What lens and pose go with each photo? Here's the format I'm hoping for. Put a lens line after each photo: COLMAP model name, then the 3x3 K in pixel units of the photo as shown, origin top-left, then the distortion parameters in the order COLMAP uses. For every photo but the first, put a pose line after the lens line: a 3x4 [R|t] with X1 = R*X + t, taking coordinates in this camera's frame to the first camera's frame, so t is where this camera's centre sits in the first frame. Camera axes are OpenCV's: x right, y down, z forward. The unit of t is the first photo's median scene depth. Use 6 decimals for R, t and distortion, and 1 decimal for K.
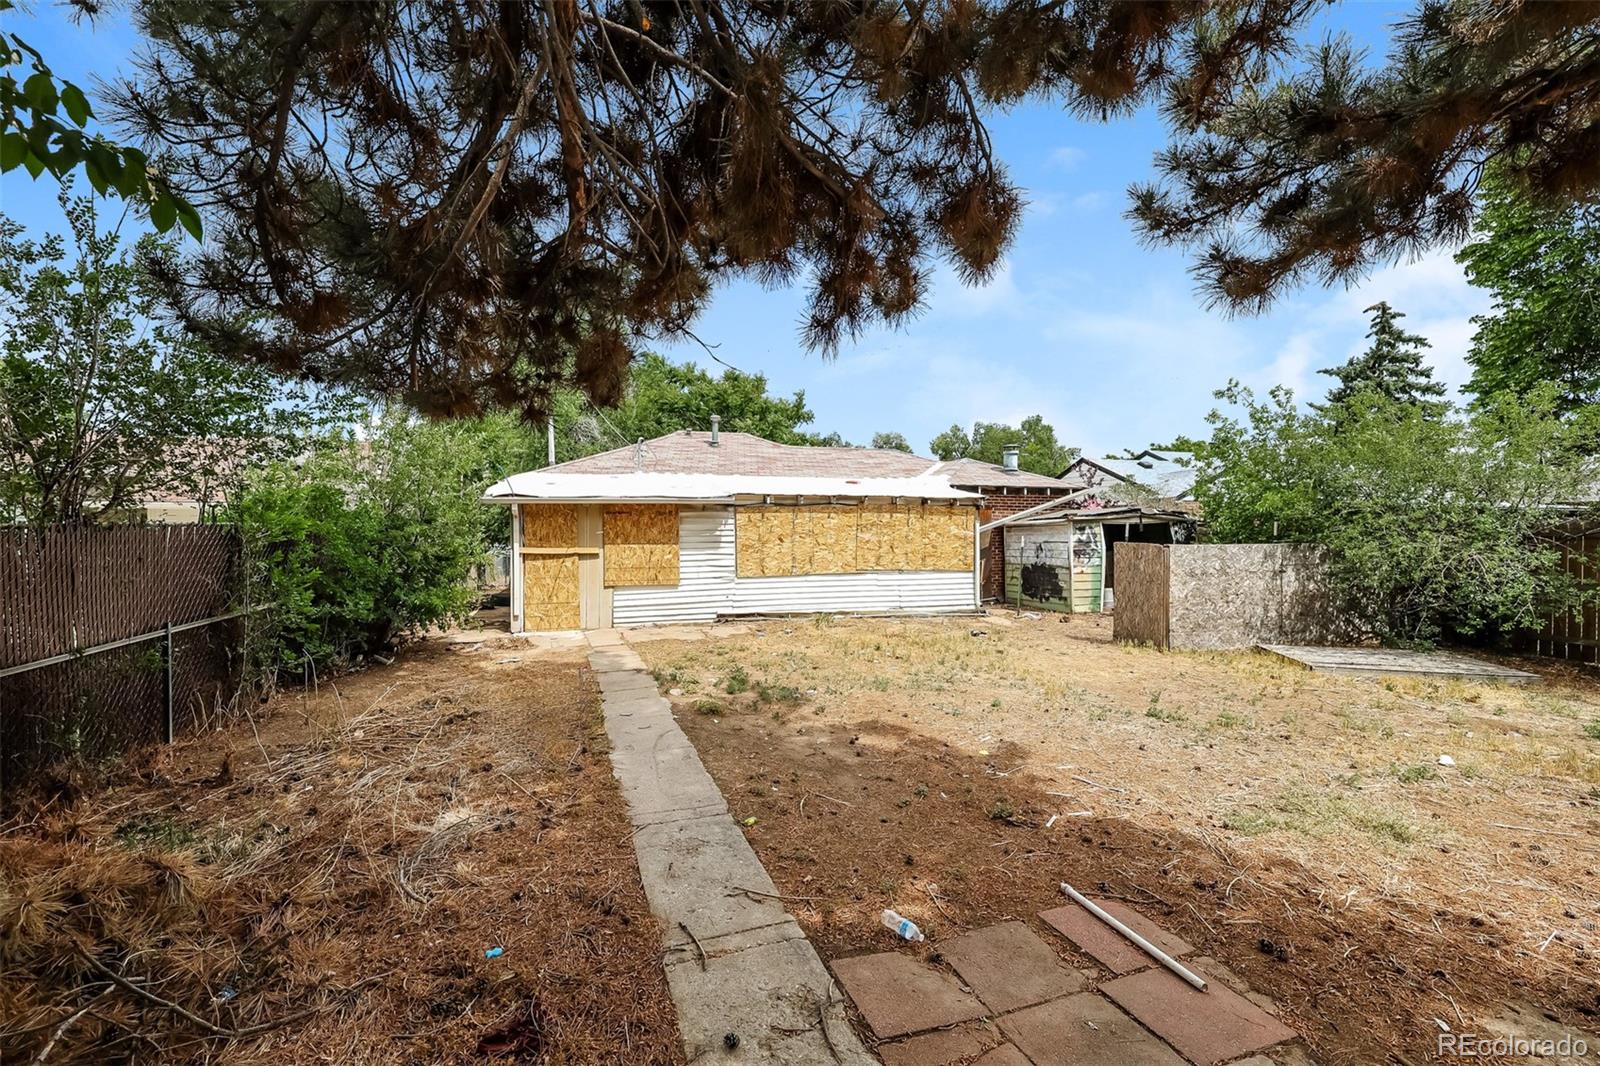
lens RADIAL K [[686.7, 0, 795.7], [0, 686.7, 523.2], [0, 0, 1]] dist [0.004616, -0.000555]
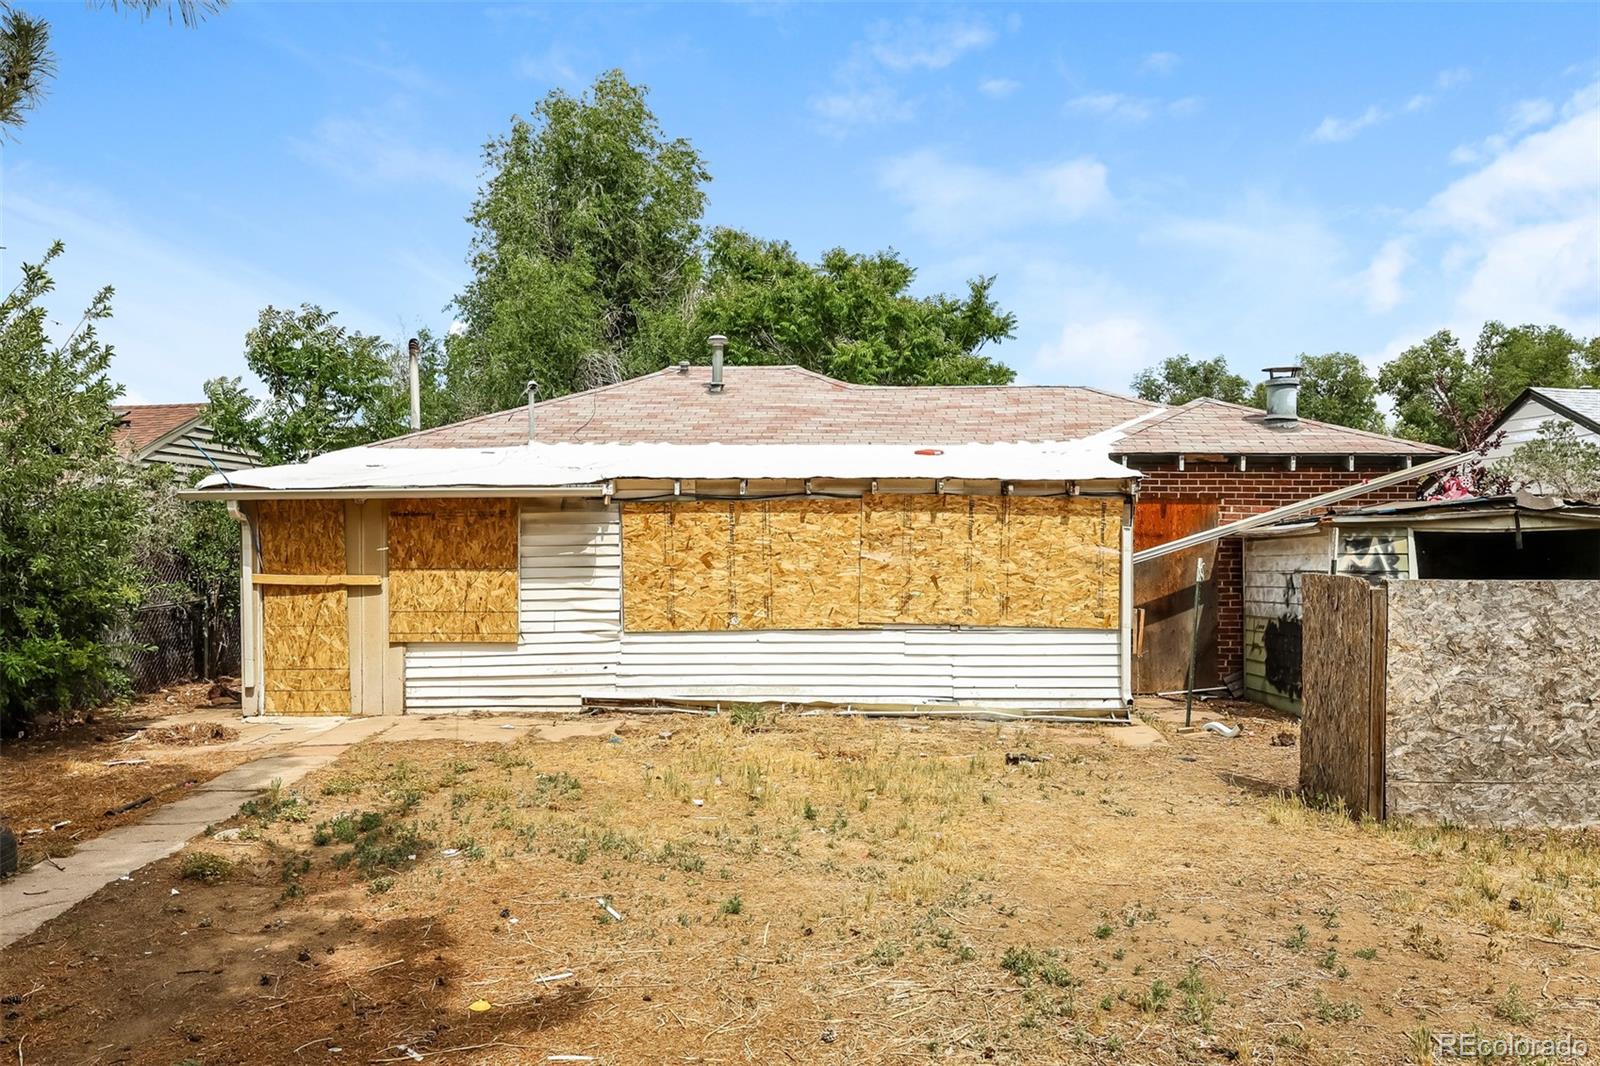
lens RADIAL K [[1238.3, 0, 801.7], [0, 1238.3, 543.7], [0, 0, 1]] dist [0.004337, 0.000918]
pose [[0.951032, 0.000722, -0.309092, 0.346988], [0.001937, 0.999964, 0.008295, 0.001110], [0.309087, -0.008488, 0.950996, 0.111865]]
